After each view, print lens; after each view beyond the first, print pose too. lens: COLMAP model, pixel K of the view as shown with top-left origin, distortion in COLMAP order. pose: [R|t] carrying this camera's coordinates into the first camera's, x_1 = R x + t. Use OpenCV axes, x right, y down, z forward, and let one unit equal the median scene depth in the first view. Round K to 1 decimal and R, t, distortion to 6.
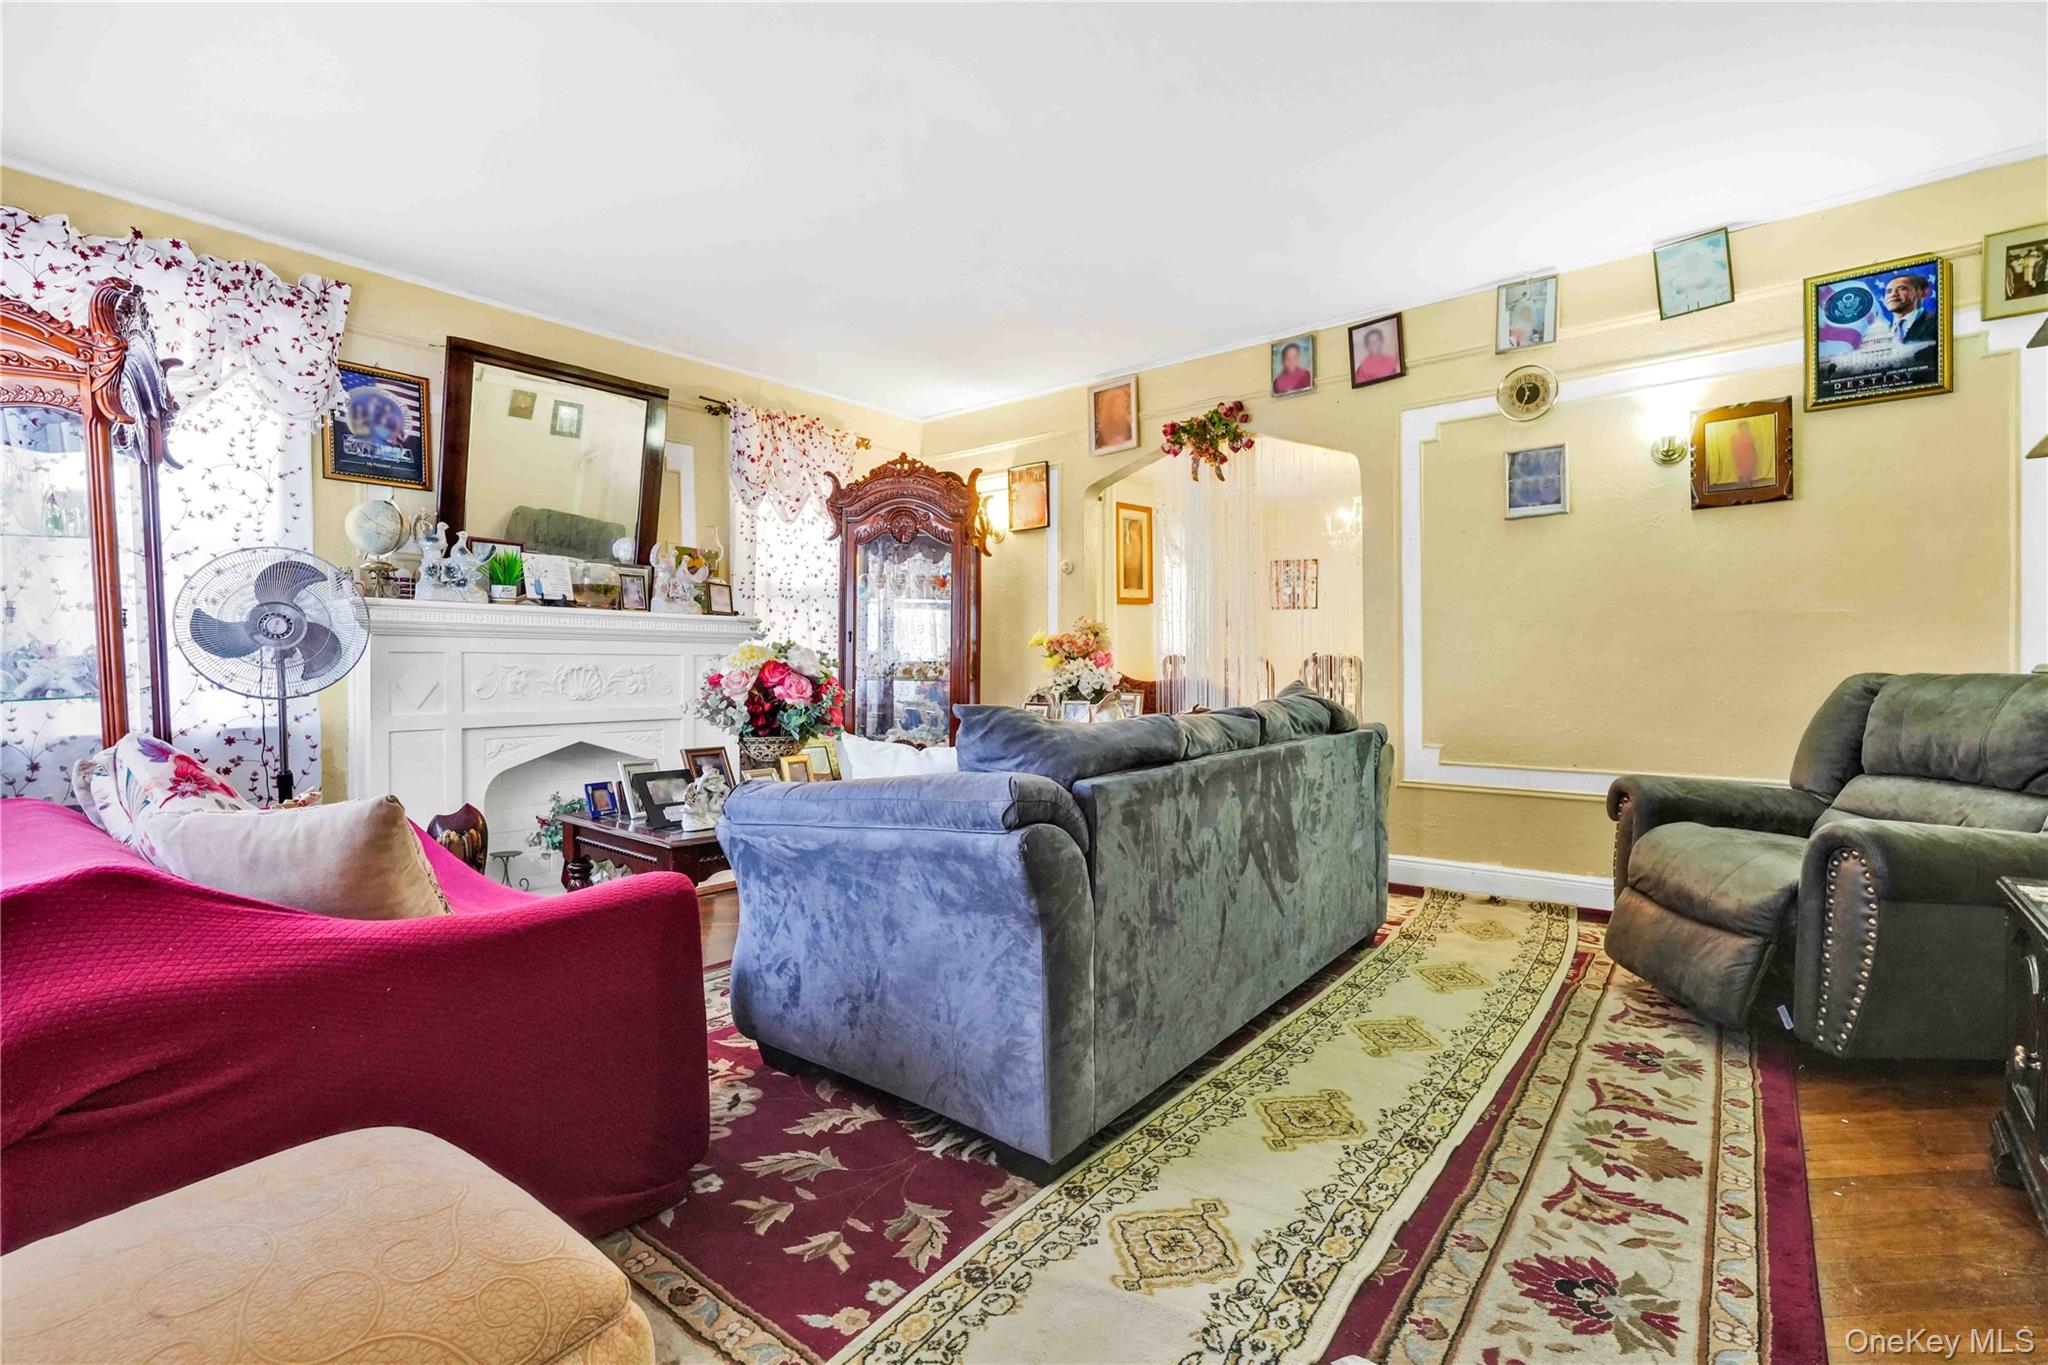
lens RADIAL K [[906.0, 0, 1024.0], [0, 906.0, 682.5], [0, 0, 1]] dist [-0.017447, 0.010302]
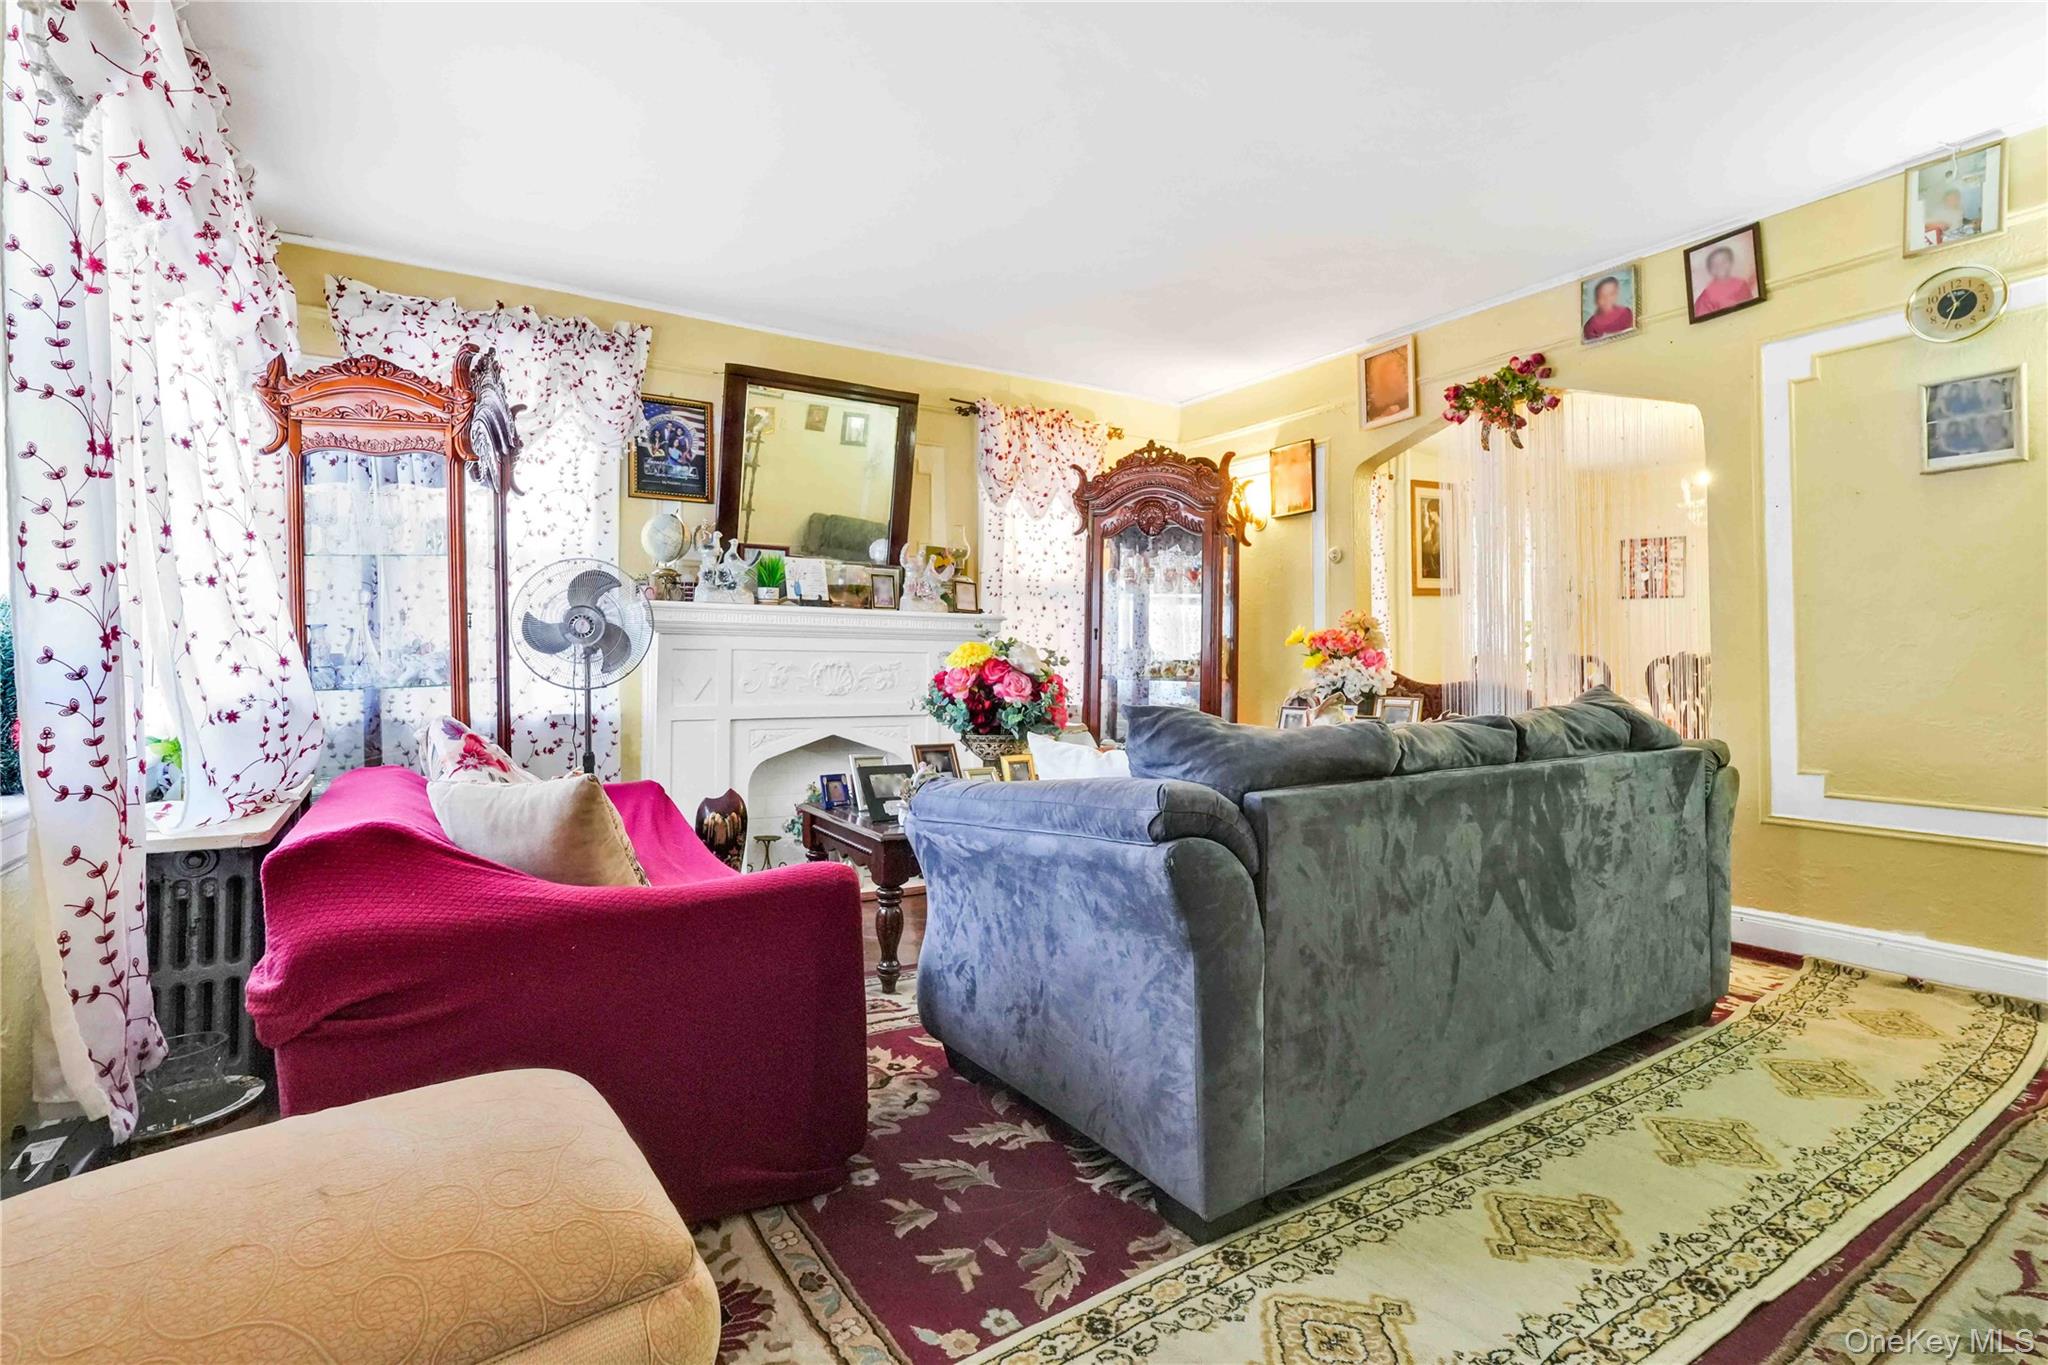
lens RADIAL K [[958.2, 0, 1019.3], [0, 958.2, 652.9], [0, 0, 1]] dist [-0.015651, 0.009093]
pose [[0.948216, 0.002038, -0.317621, 0.096777], [-0.011950, 0.999500, -0.029261, 0.000507], [0.317402, 0.031541, 0.947766, 0.017144]]
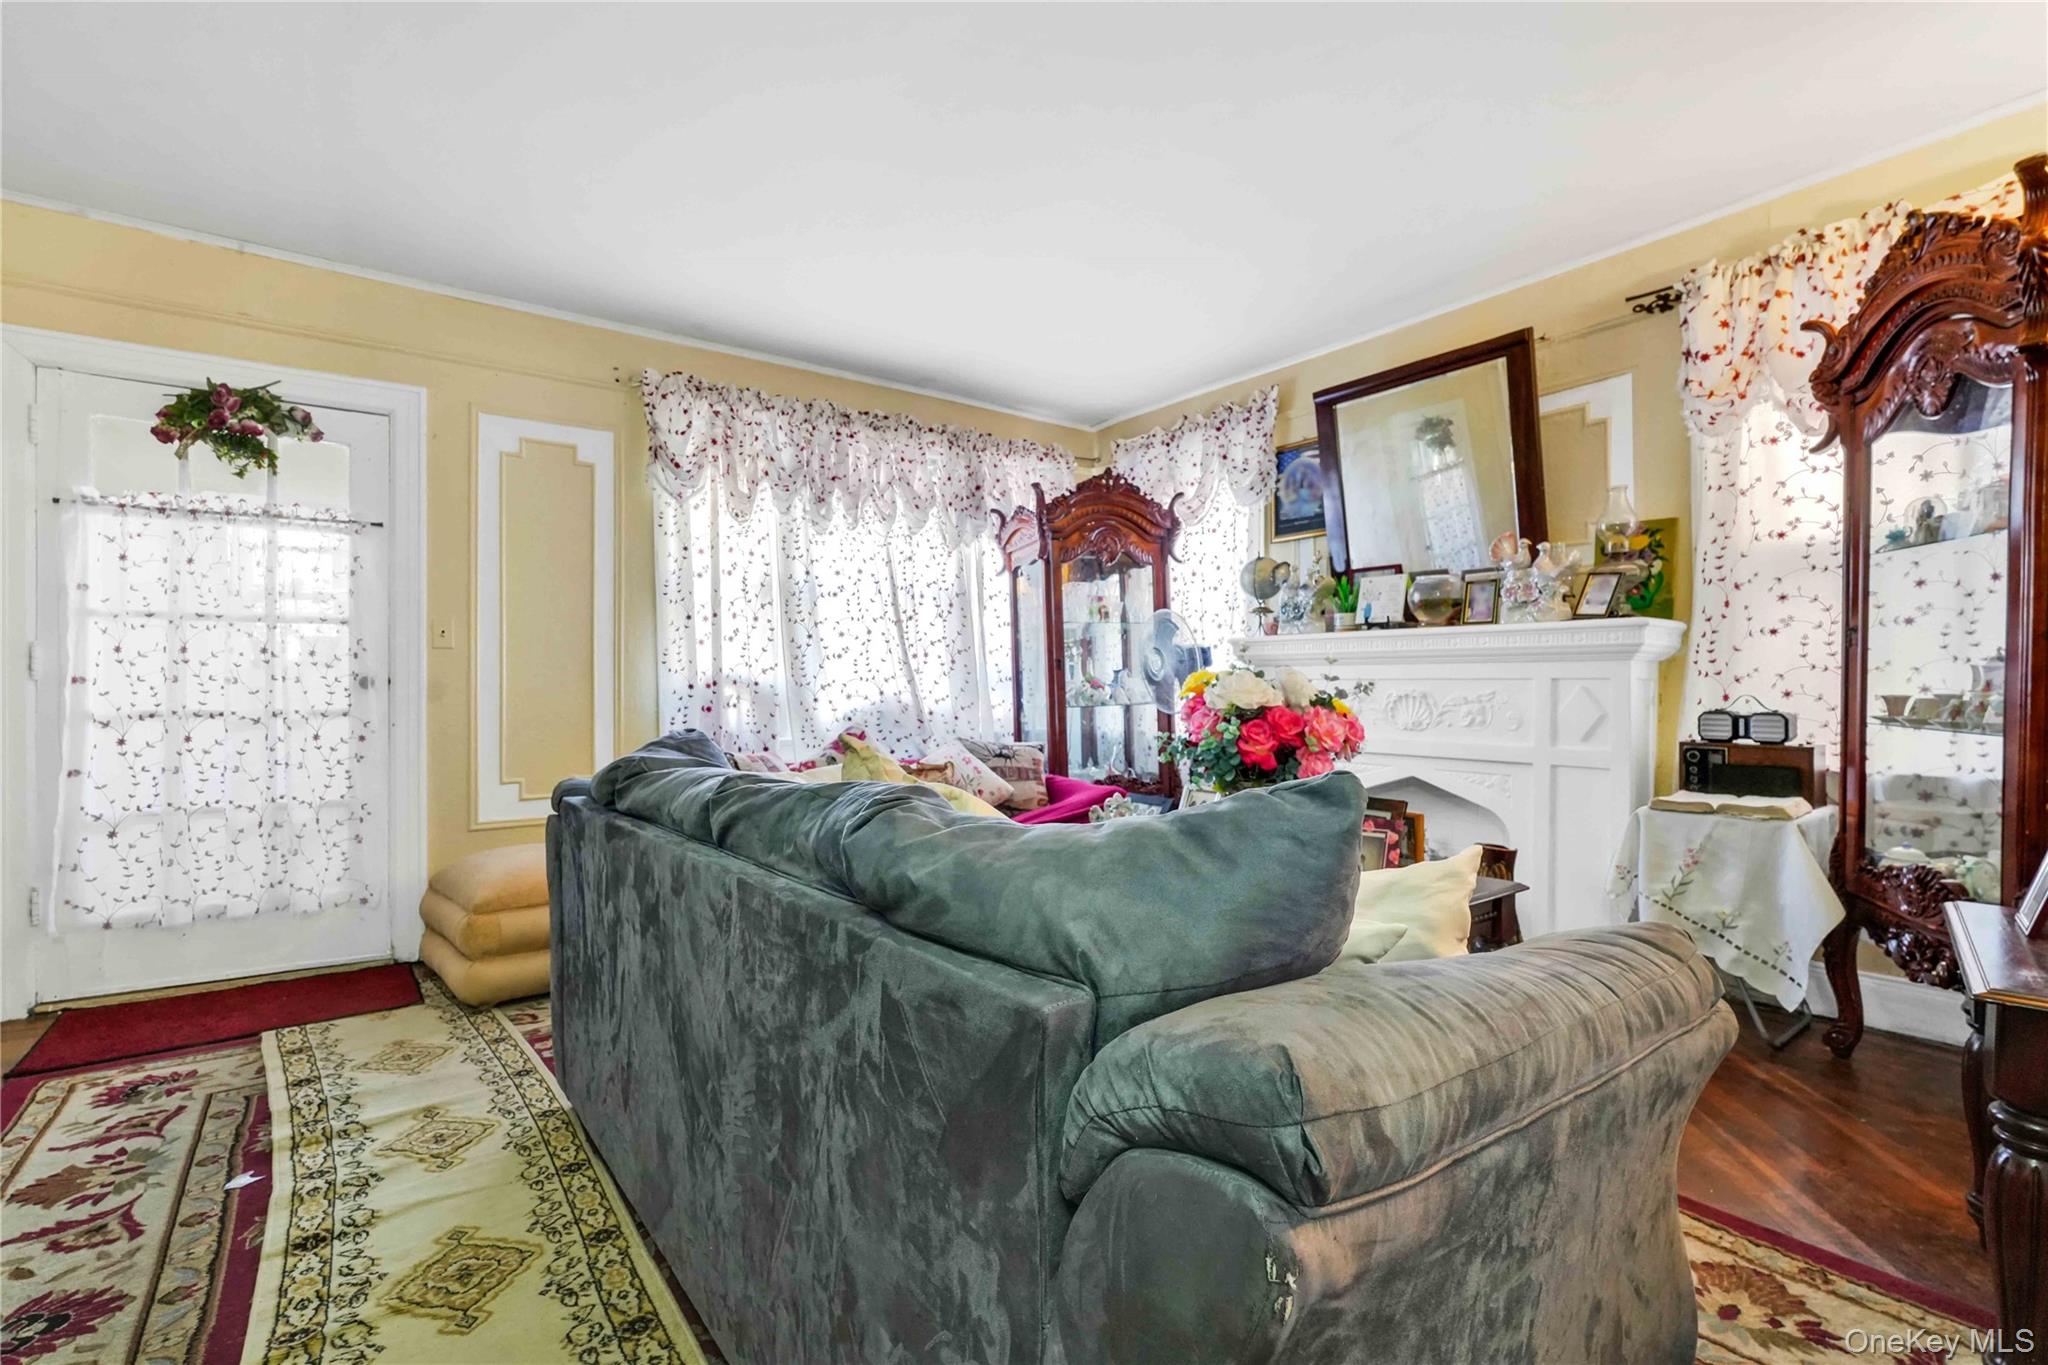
lens RADIAL K [[925.4, 0, 1024.0], [0, 925.4, 682.5], [0, 0, 1]] dist [-0.013835, 0.006480]
pose [[-0.248289, -0.005357, -0.968671, 0.716061], [-0.020277, 0.999794, -0.000332, -0.028584], [0.968474, 0.019559, -0.248346, 1.228388]]
